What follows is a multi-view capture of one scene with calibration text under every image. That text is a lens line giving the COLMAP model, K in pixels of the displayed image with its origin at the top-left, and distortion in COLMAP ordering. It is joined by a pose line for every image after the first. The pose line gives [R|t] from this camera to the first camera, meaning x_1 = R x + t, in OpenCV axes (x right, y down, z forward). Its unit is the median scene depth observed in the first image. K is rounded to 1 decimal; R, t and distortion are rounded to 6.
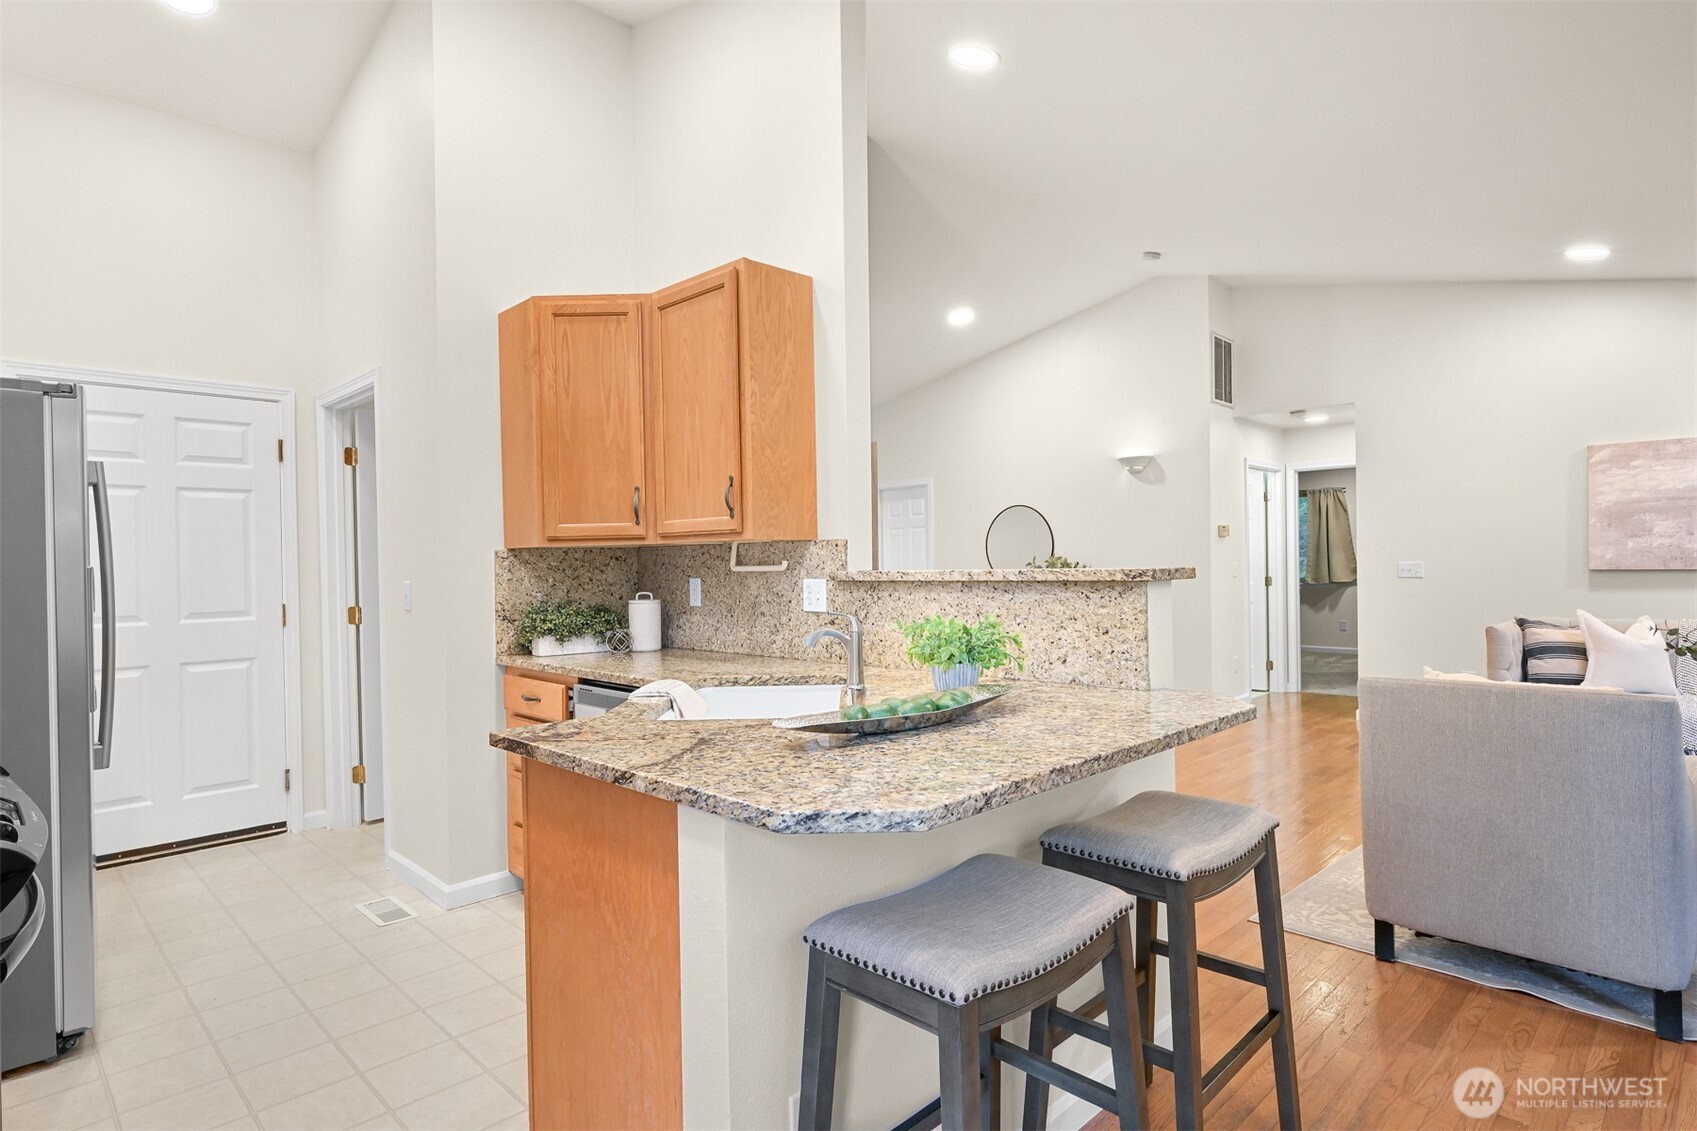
lens RADIAL K [[905.6, 0, 845.5], [0, 905.6, 562.6], [0, 0, 1]] dist [-0.004491, -0.001470]
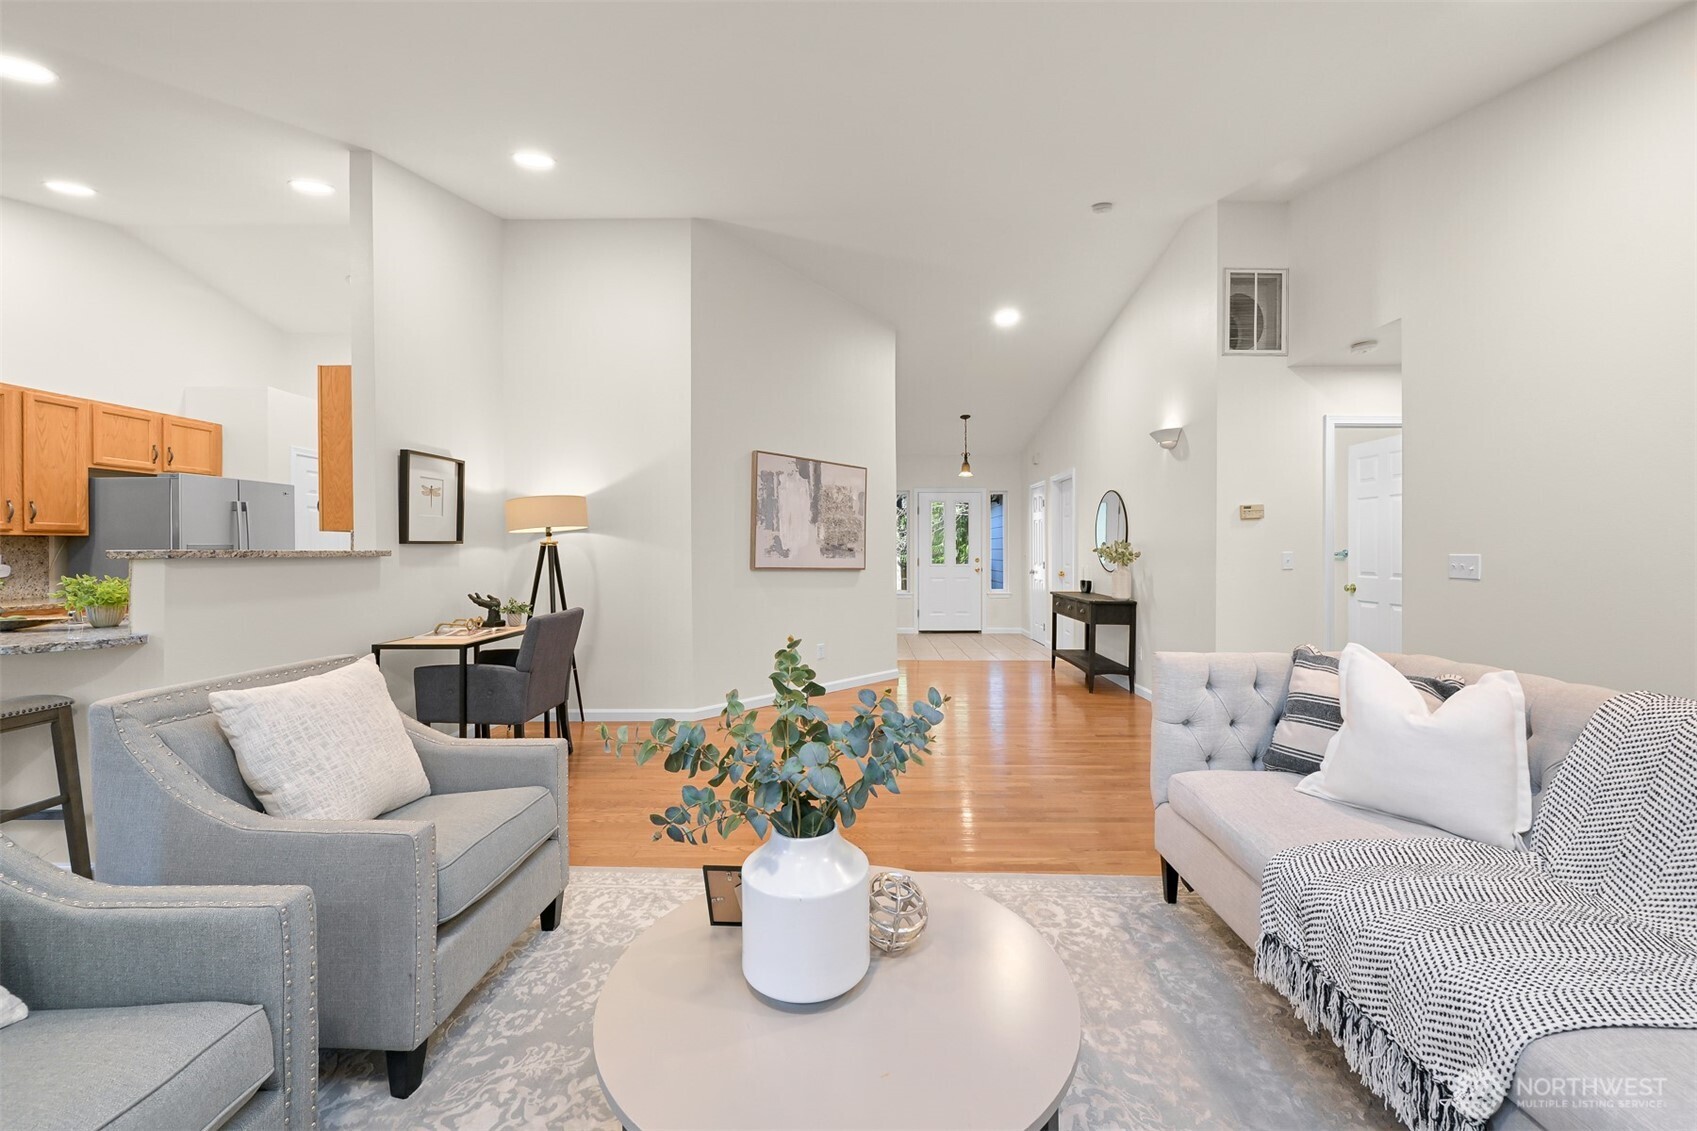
lens RADIAL K [[663.4, 0, 846.0], [0, 663.4, 550.2], [0, 0, 1]] dist [-0.002893, 0.000893]
pose [[0.700410, 0.012582, -0.713630, 1.378041], [-0.007711, 0.999920, 0.010061, -0.008892], [0.713699, -0.001544, 0.700451, 0.779362]]
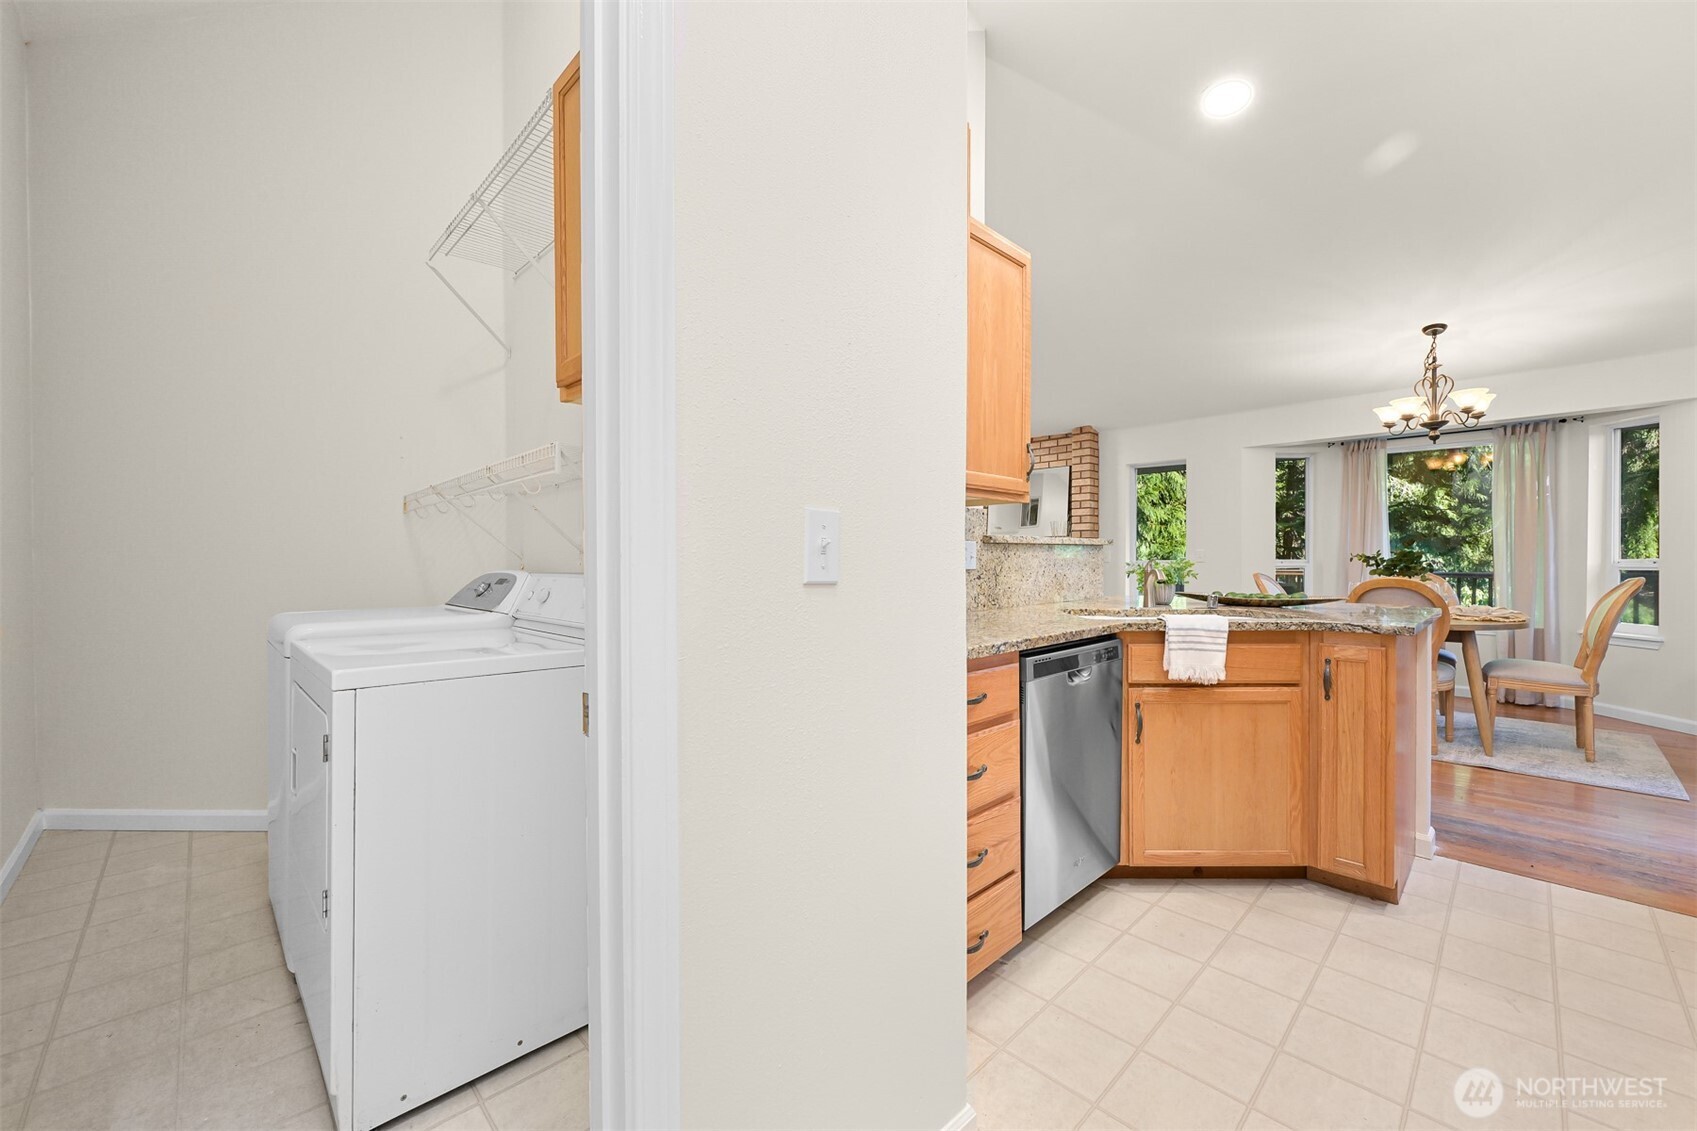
lens RADIAL K [[663.4, 0, 852.4], [0, 663.4, 567.7], [0, 0, 1]] dist [-0.002893, 0.000893]
pose [[0.004135, 0.001930, 0.999990, -0.879121], [0.004193, 0.999989, -0.001947, 0.052972], [-0.999983, 0.004201, 0.004127, 1.137543]]
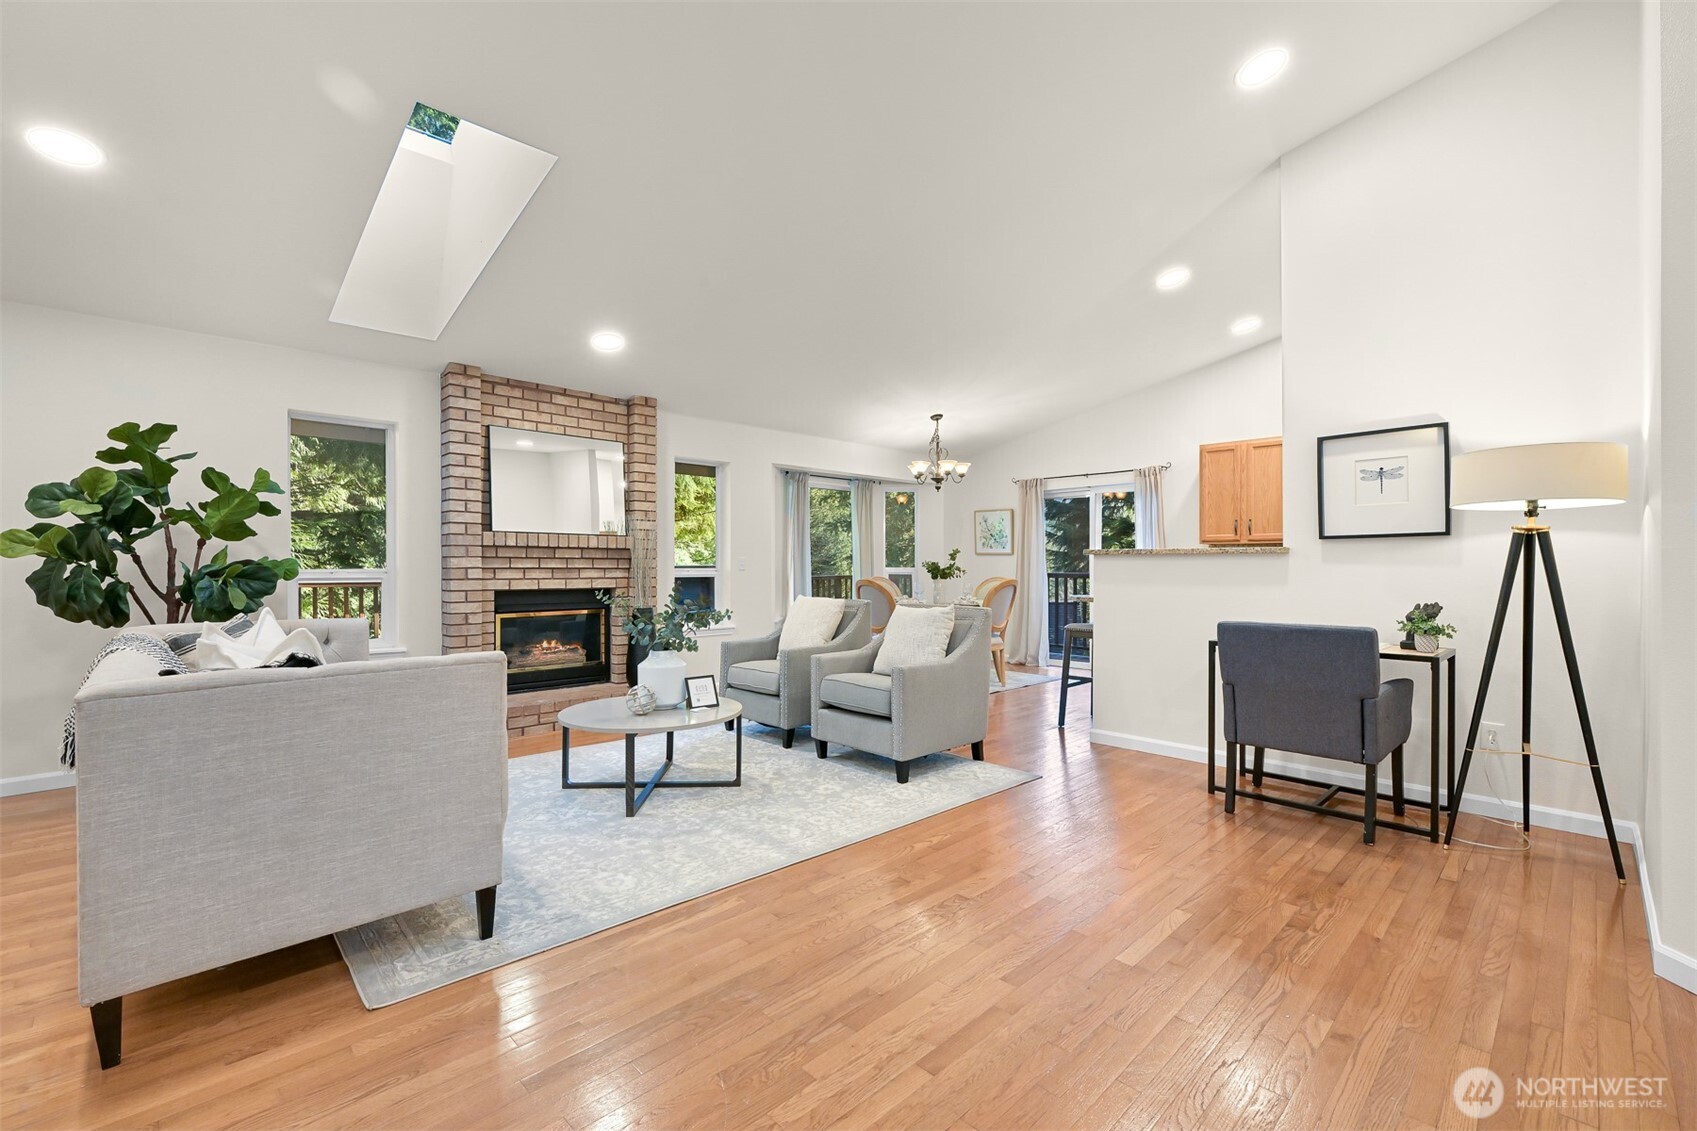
lens RADIAL K [[704.0, 0, 834.9], [0, 704.0, 581.9], [0, 0, 1]] dist [-0.001658, 0.002611]
pose [[-0.999561, 0.012464, 0.026886, 0.761833], [0.013067, 0.999665, 0.022359, 0.029297], [-0.026598, 0.022701, -0.999388, 2.190544]]
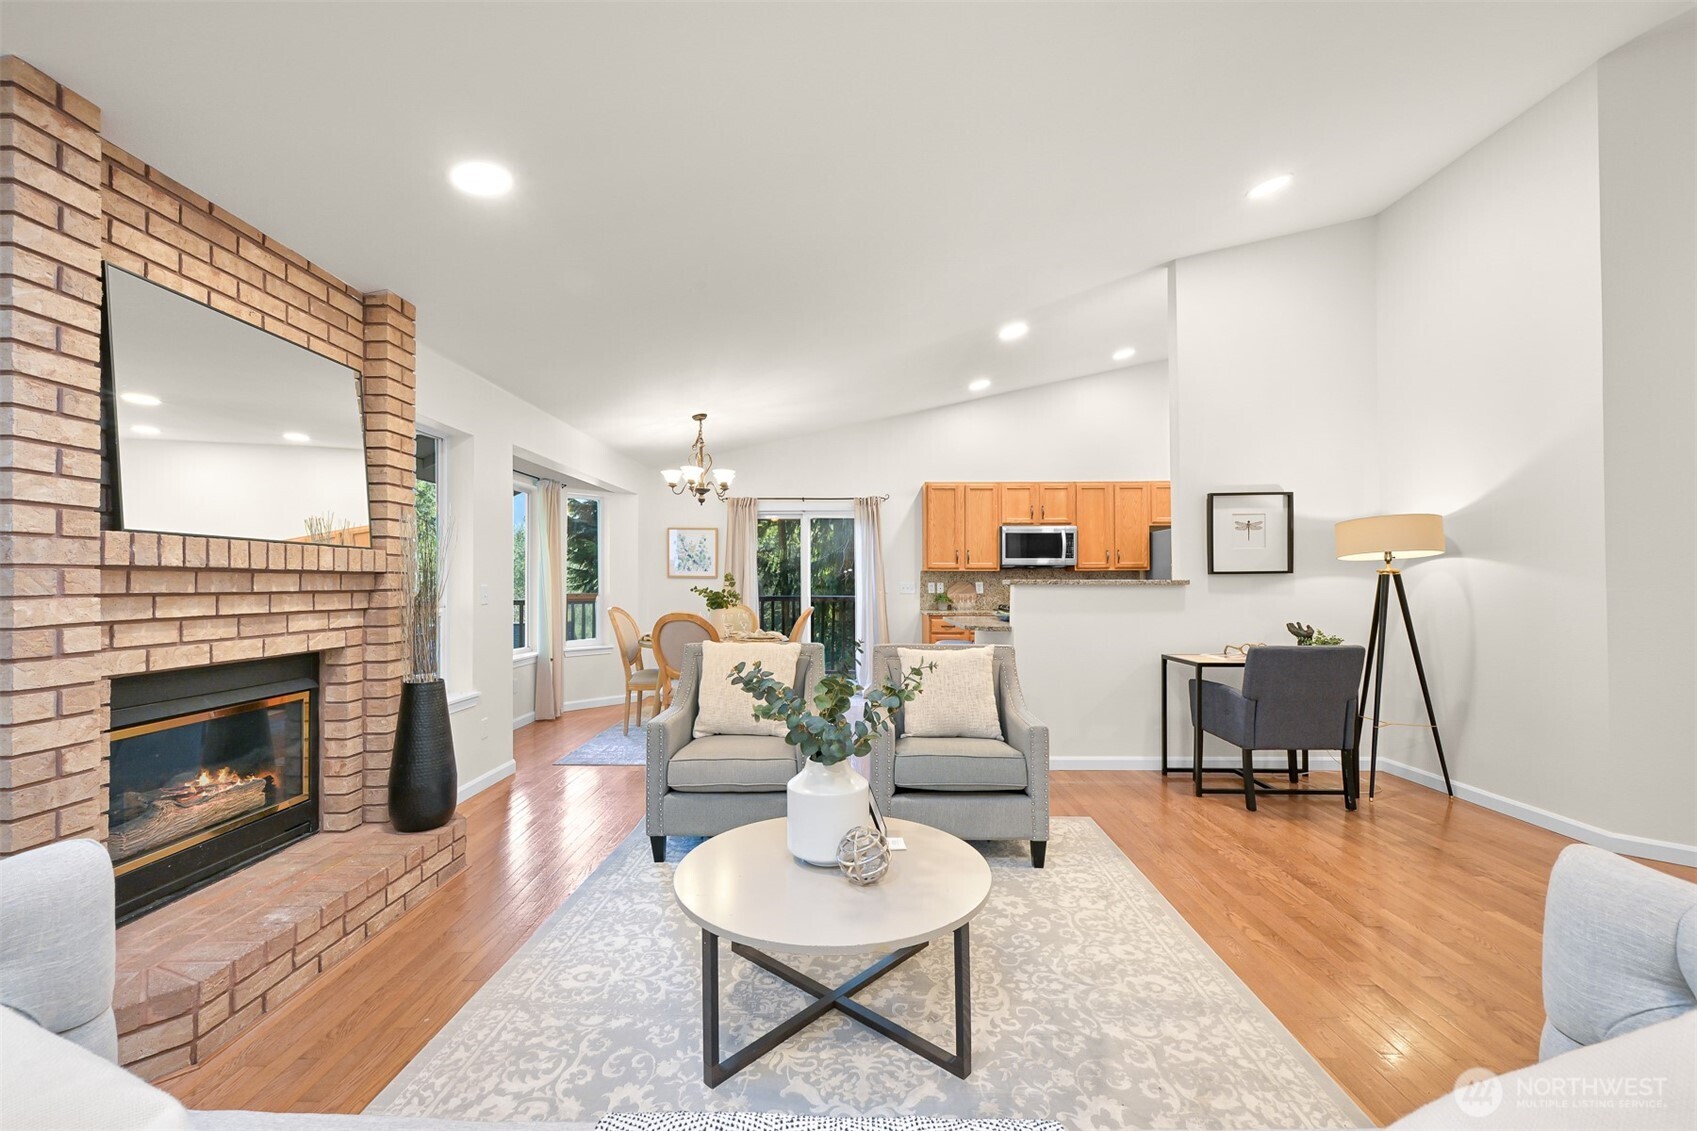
lens RADIAL K [[704.0, 0, 834.1], [0, 704.0, 578.1], [0, 0, 1]] dist [-0.001658, 0.002611]
pose [[-0.720674, 0.011518, -0.693178, 1.538352], [0.011967, 0.999920, 0.004173, -0.010334], [0.693170, -0.005288, -0.720754, 1.534015]]
